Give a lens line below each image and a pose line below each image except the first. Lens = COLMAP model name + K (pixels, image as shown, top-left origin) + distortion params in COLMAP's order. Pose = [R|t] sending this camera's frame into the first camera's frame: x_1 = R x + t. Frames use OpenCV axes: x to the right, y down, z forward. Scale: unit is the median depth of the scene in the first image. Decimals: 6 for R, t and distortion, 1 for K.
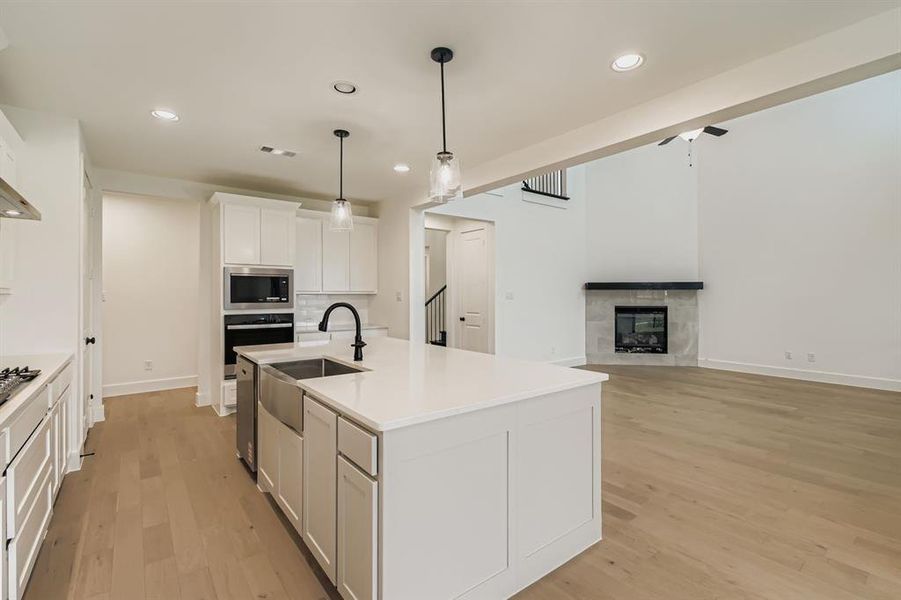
lens RADIAL K [[407.7, 0, 446.9], [0, 407.7, 297.0], [0, 0, 1]] dist [0.009777, -0.001064]
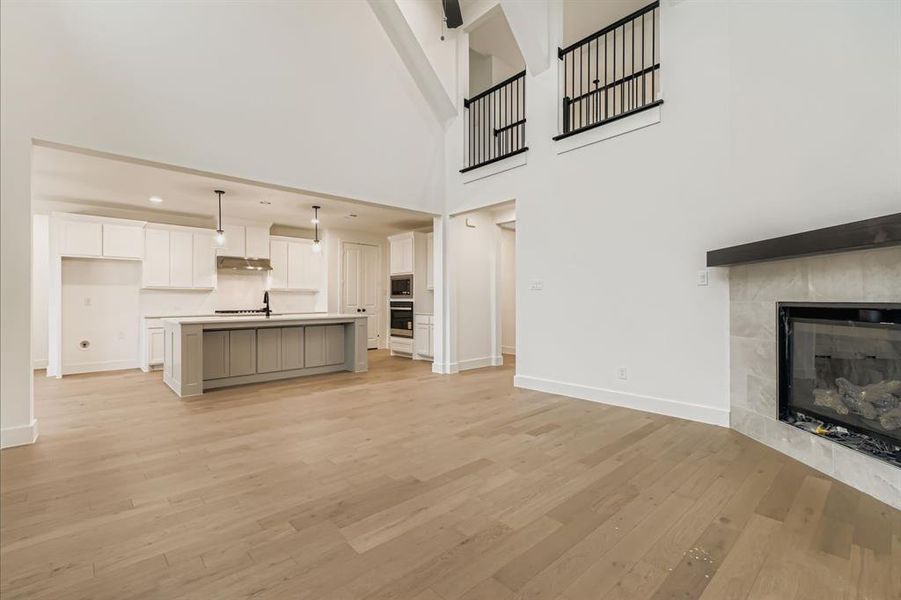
lens RADIAL K [[407.7, 0, 459.5], [0, 407.7, 300.3], [0, 0, 1]] dist [0.009777, -0.001064]
pose [[0.094488, 0.000057, -0.995526, 0.793047], [-0.003626, 0.999993, -0.000287, 0.022243], [0.995519, 0.003637, 0.094488, 0.671749]]
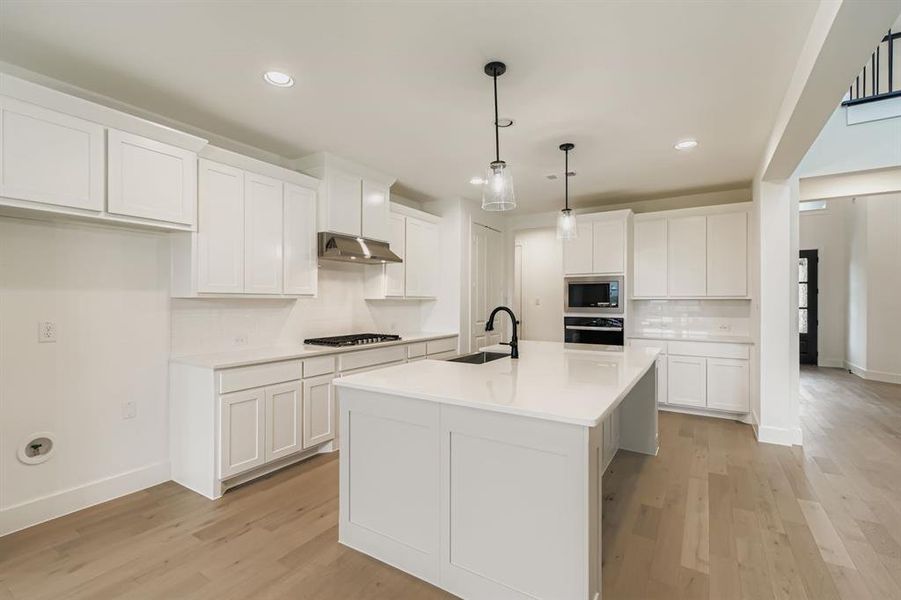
lens RADIAL K [[407.7, 0, 457.8], [0, 407.7, 302.4], [0, 0, 1]] dist [0.009777, -0.001064]
pose [[0.364984, 0.008065, -0.930979, 0.276130], [-0.008137, 0.999952, 0.005472, -0.001307], [0.930978, 0.005578, 0.365032, 0.155921]]
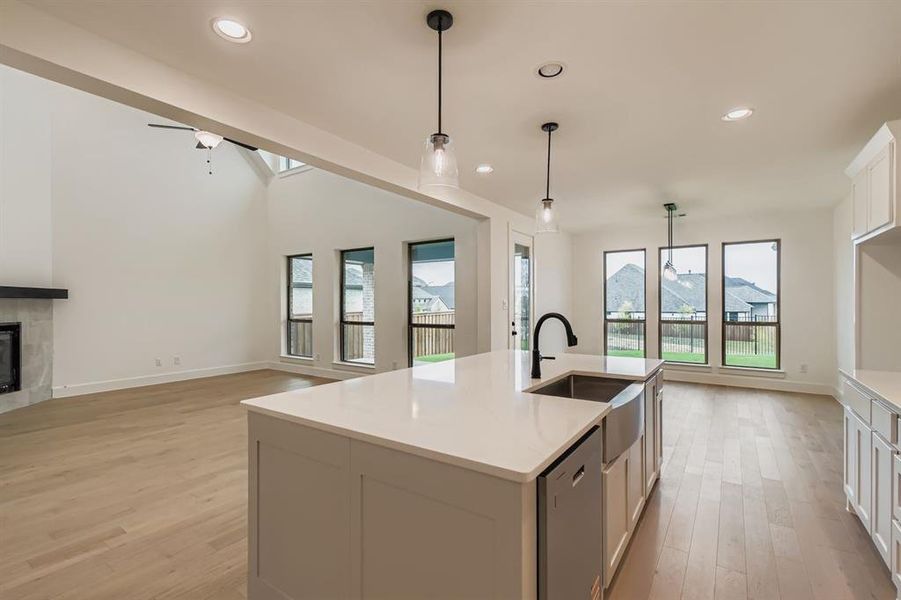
lens RADIAL K [[407.7, 0, 453.4], [0, 407.7, 300.0], [0, 0, 1]] dist [0.009777, -0.001064]
pose [[-0.313611, 0.014183, 0.949446, -0.359036], [0.010548, 0.999879, -0.011452, 0.000819], [-0.949493, 0.006424, -0.313722, 0.524163]]
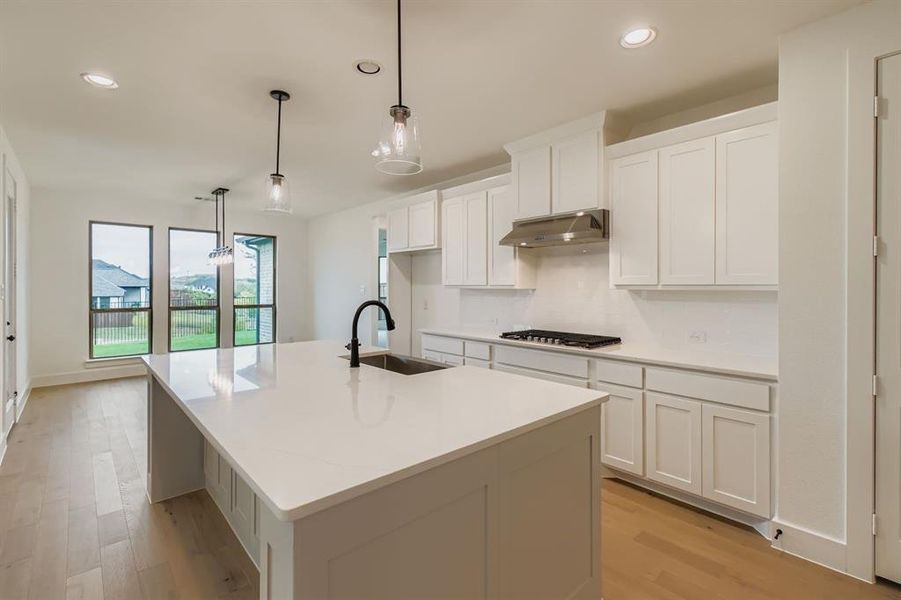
lens RADIAL K [[407.7, 0, 454.3], [0, 407.7, 292.6], [0, 0, 1]] dist [0.009777, -0.001064]
pose [[-0.996140, -0.004812, -0.087648, -0.136432], [-0.005808, 0.999921, 0.011109, -0.002591], [0.087587, 0.011575, -0.996090, 0.680158]]
